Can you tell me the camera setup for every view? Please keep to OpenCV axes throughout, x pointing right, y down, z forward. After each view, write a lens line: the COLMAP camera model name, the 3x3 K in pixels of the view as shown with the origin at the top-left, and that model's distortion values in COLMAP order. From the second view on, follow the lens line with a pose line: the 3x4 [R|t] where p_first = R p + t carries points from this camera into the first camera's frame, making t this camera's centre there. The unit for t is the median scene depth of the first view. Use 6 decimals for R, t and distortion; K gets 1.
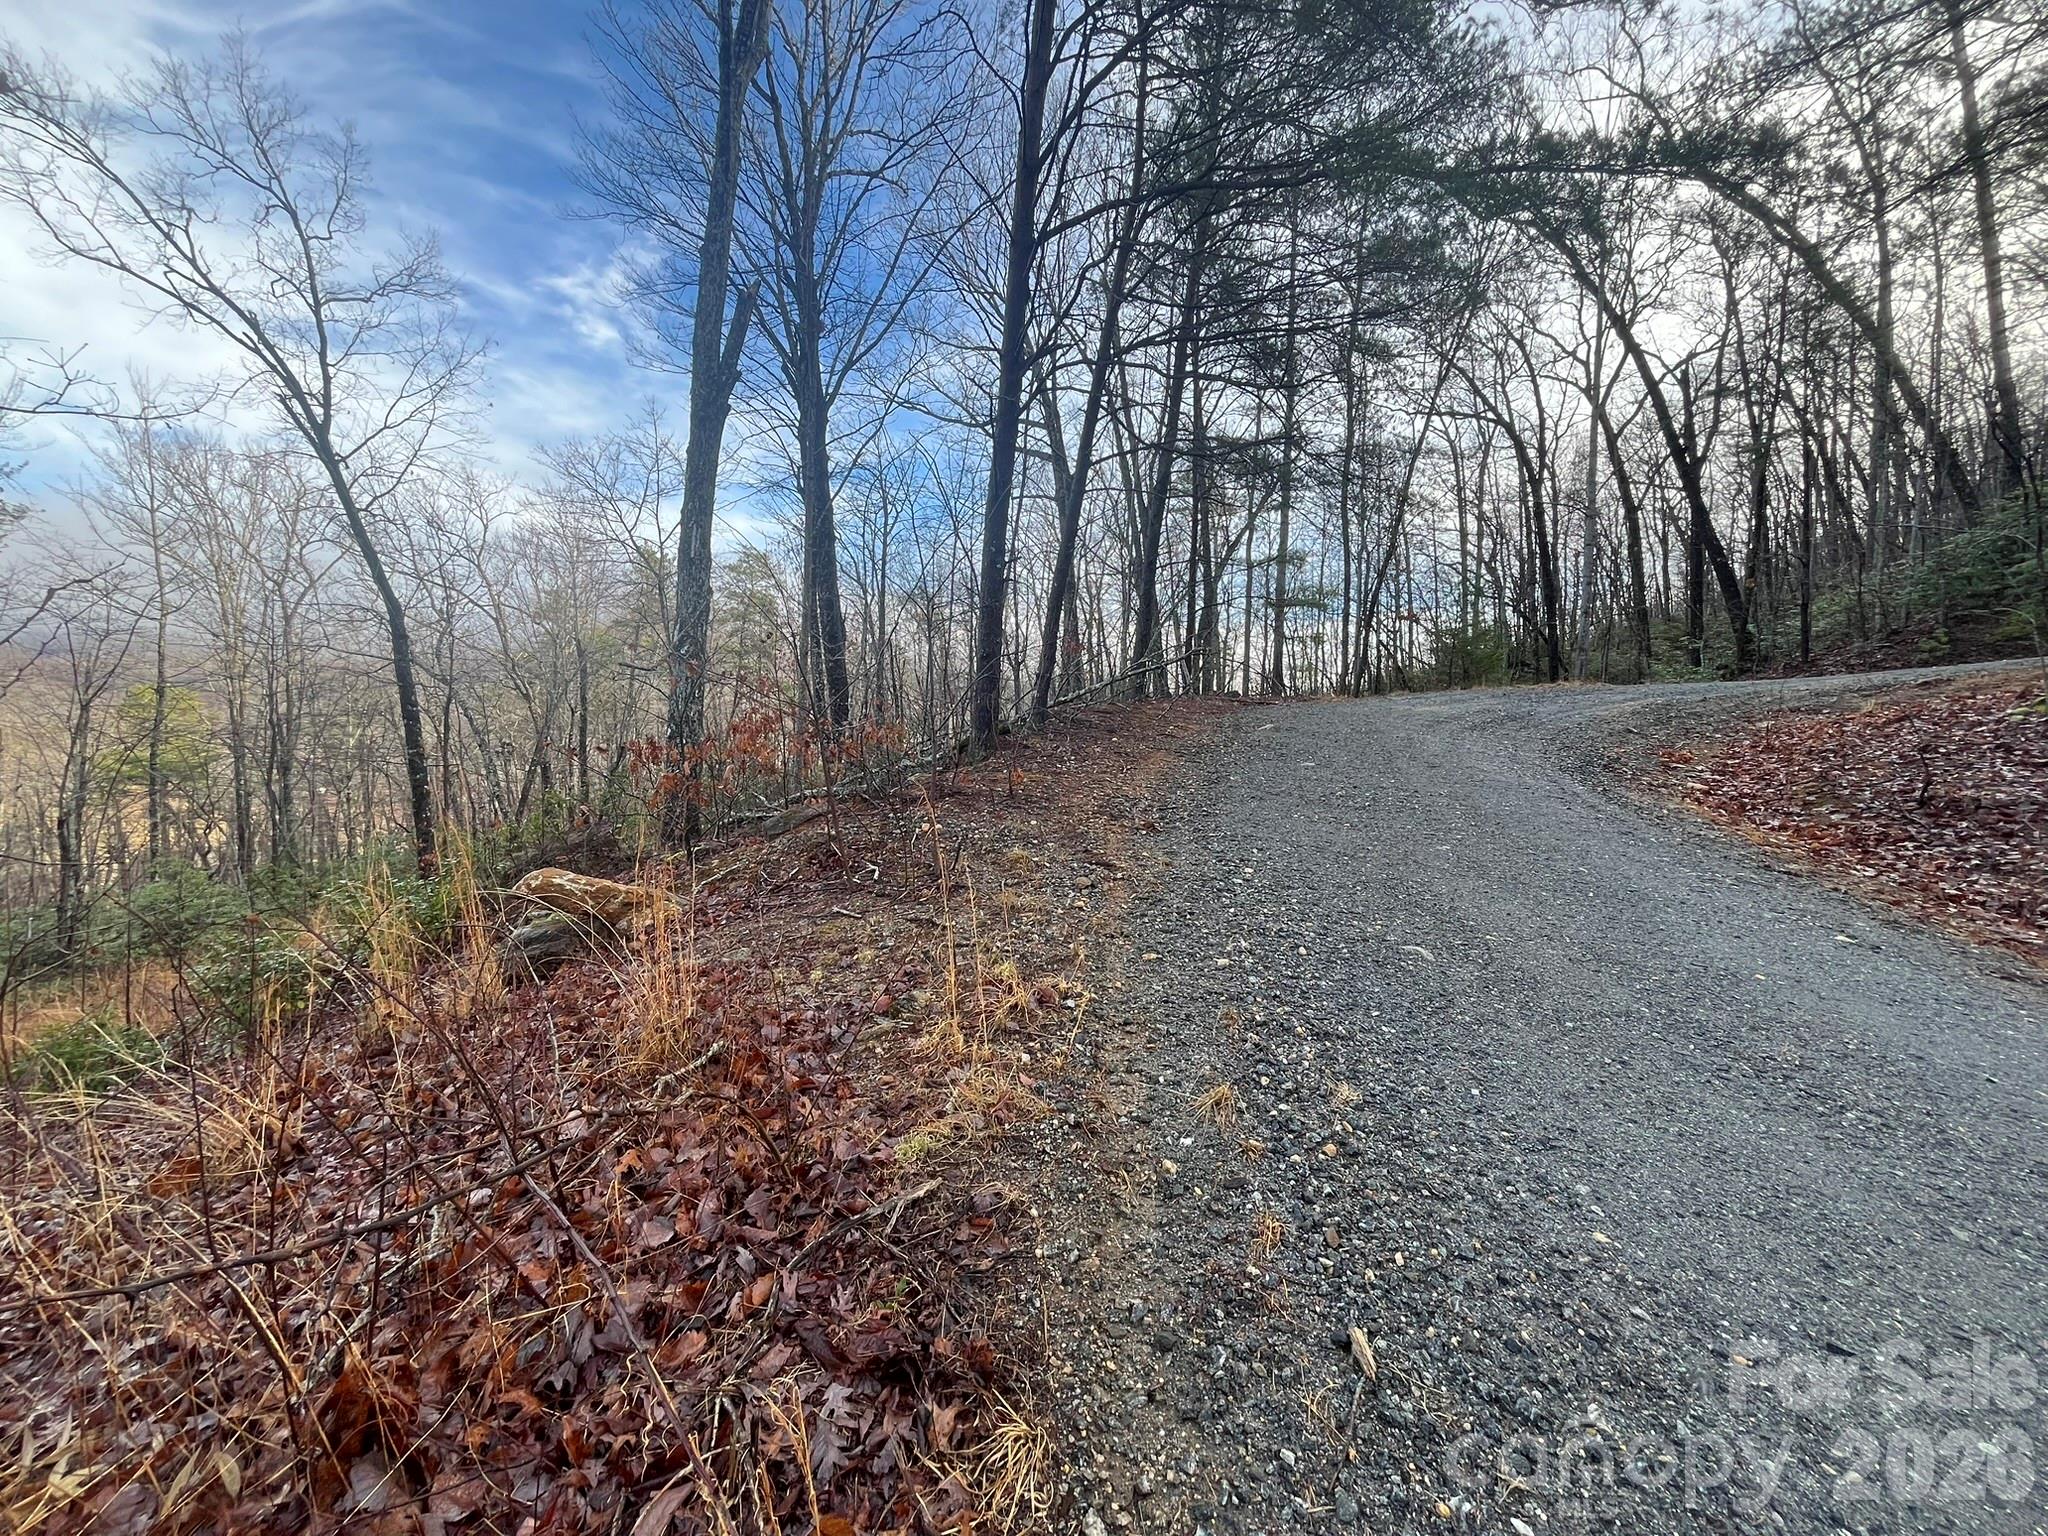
lens RADIAL K [[828.4, 0, 1024.0], [0, 828.4, 768.0], [0, 0, 1]] dist [-0.000909, 0.000011]
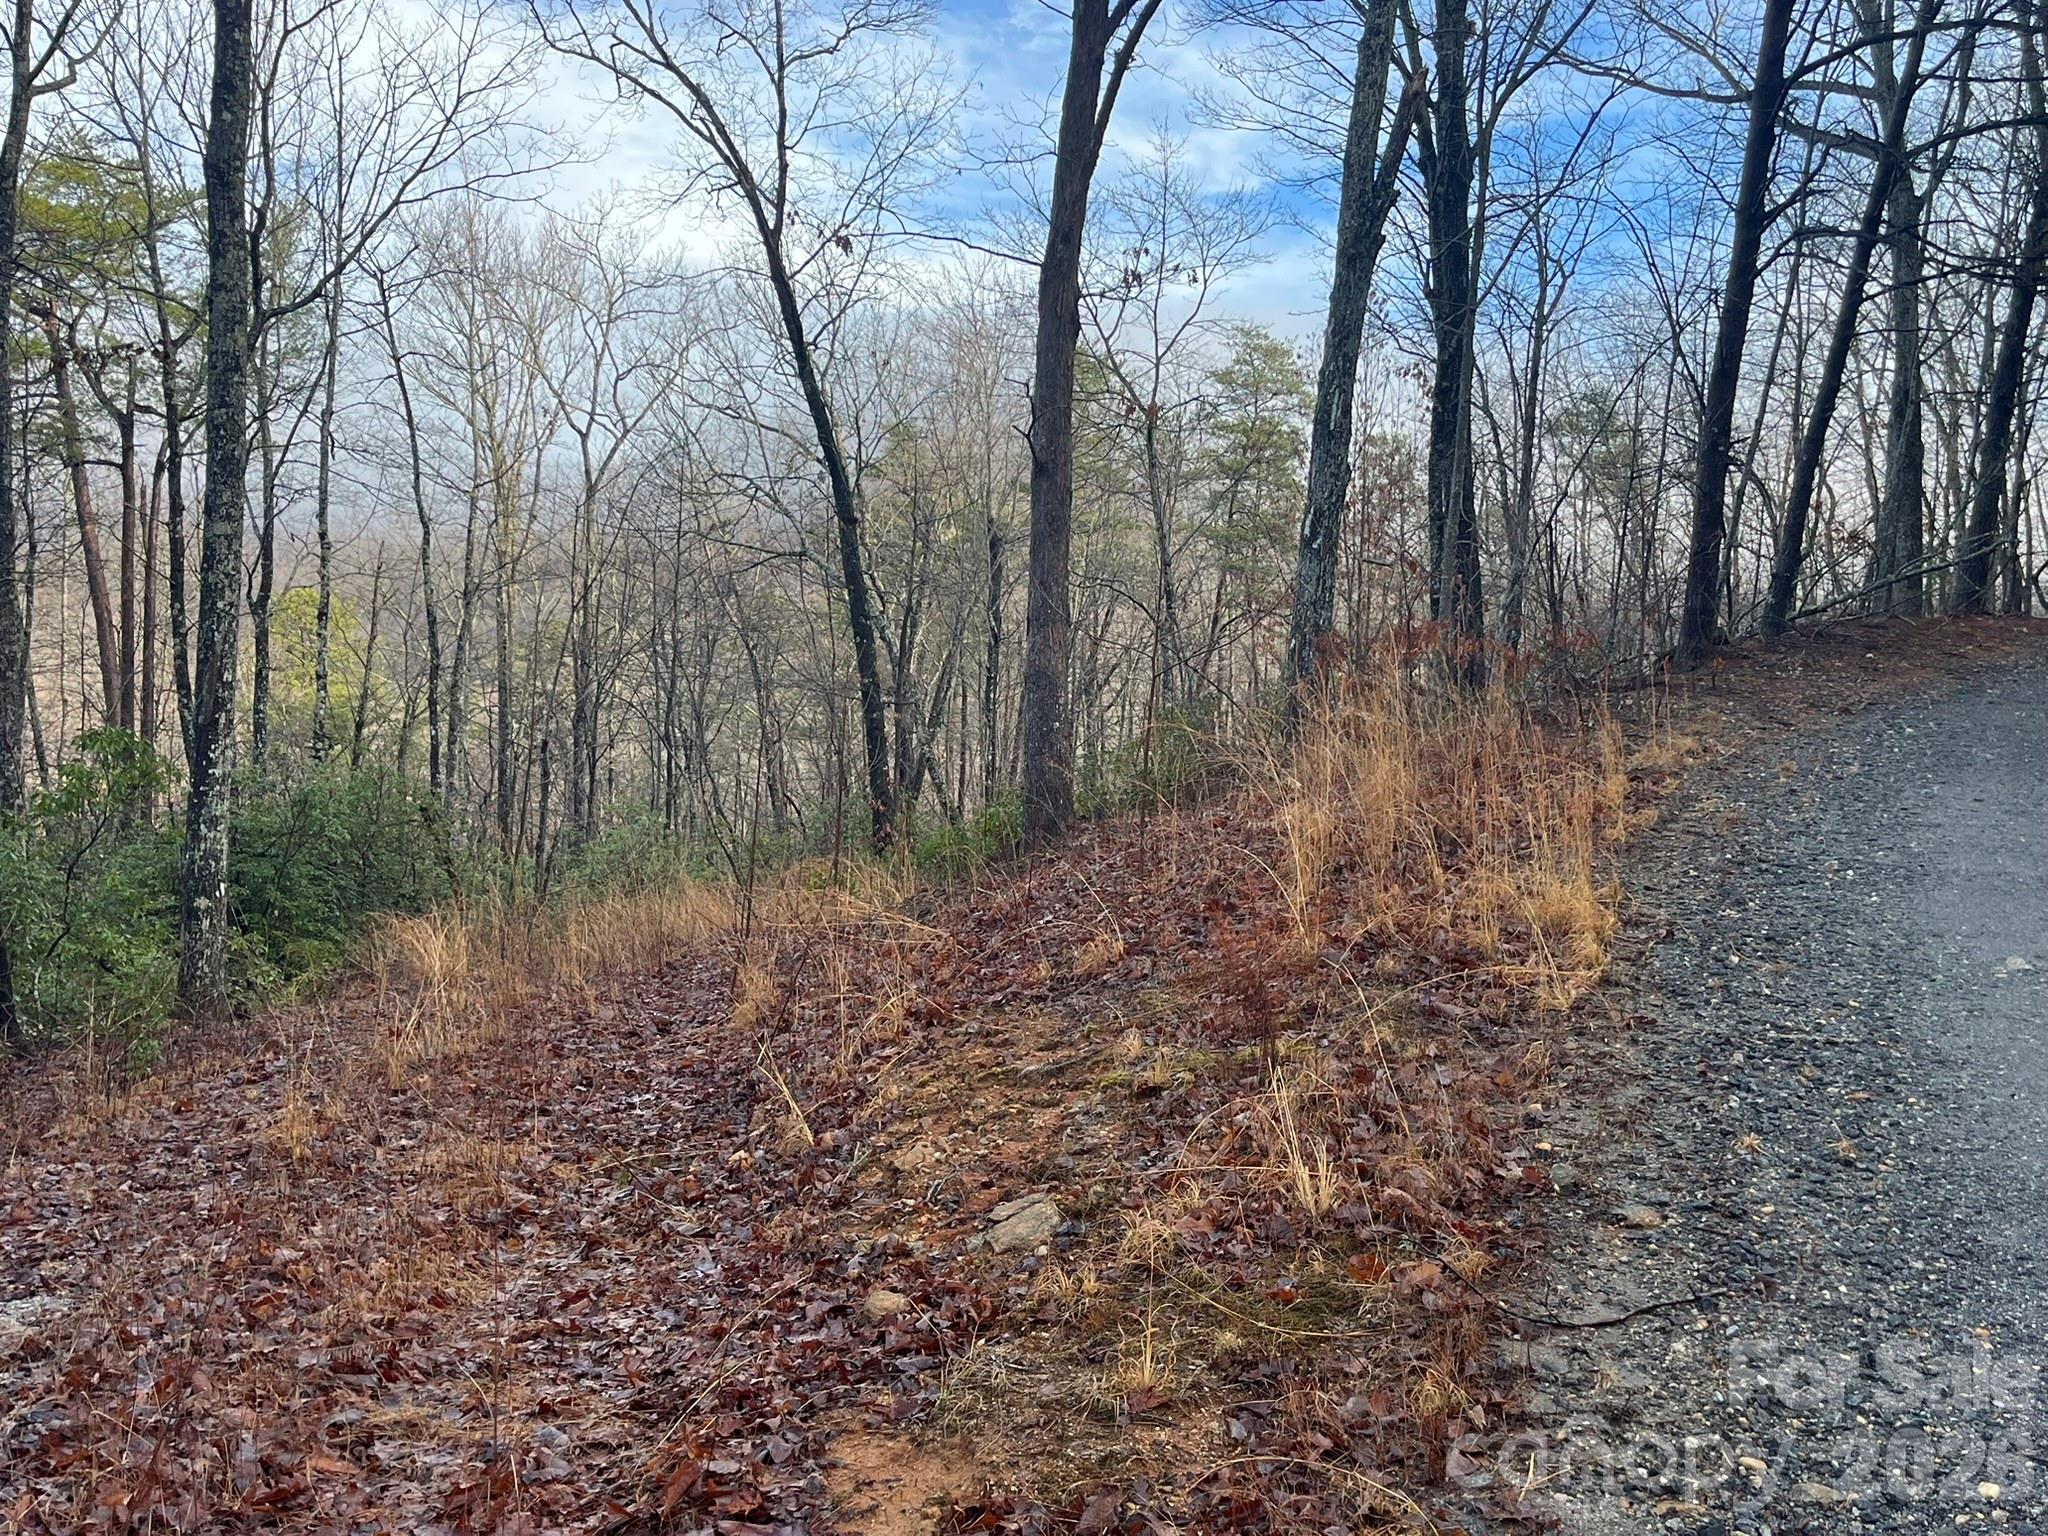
lens RADIAL K [[1925.1, 0, 1024.0], [0, 1925.1, 768.0], [0, 0, 1]] dist [0.127598, -0.229074]
pose [[0.922511, 0.044843, -0.383357, 0.040658], [-0.051559, 0.998644, -0.007256, 0.064983], [0.382512, 0.026460, 0.923572, -0.514229]]
